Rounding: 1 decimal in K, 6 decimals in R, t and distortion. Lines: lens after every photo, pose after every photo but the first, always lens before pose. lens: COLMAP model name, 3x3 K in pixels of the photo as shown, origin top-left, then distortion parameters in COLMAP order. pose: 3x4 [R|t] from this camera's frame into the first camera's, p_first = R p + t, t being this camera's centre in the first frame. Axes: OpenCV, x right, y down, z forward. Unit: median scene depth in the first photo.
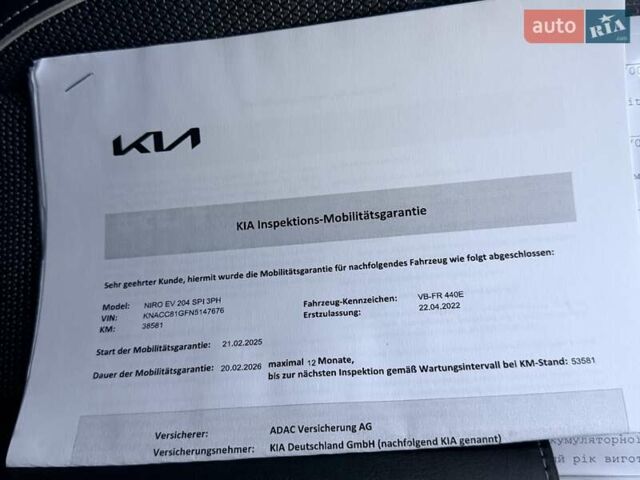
lens RADIAL K [[1518.6, 0, 320.0], [0, 1518.6, 240.0], [0, 0, 1]] dist [0.529139, -0.626881]
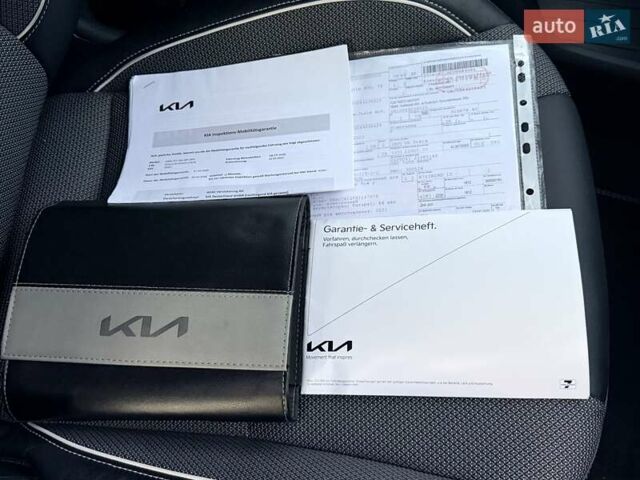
lens RADIAL K [[1518.6, 0, 320.0], [0, 1518.6, 240.0], [0, 0, 1]] dist [0.529139, -0.626881]
pose [[0.996190, 0.046120, -0.074013, 0.342268], [-0.062676, 0.968765, -0.239929, 0.777451], [0.060636, 0.243654, 0.967965, -1.447192]]
